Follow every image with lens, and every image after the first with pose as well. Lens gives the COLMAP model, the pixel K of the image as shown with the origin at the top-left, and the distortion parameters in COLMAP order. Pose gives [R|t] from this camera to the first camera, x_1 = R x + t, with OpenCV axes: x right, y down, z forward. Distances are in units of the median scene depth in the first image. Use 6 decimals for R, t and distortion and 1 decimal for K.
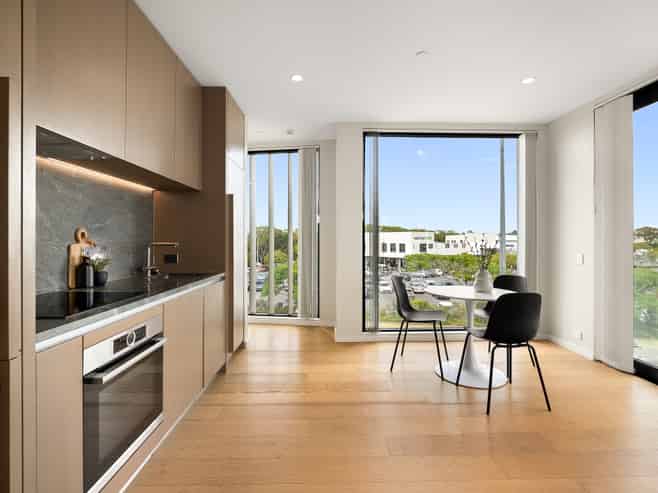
lens RADIAL K [[327.2, 0, 330.8], [0, 327.2, 240.4], [0, 0, 1]] dist [-0.003107, 0.000173]
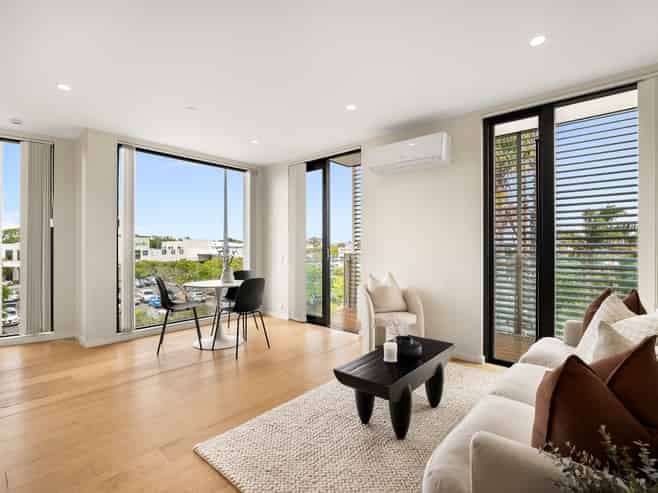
lens RADIAL K [[327.2, 0, 330.8], [0, 327.2, 240.4], [0, 0, 1]] dist [-0.003107, 0.000173]
pose [[0.681785, 0.012827, 0.731441, -0.191893], [0.001229, 0.999825, -0.018678, 0.002341], [-0.731552, 0.013633, 0.681649, -0.209463]]
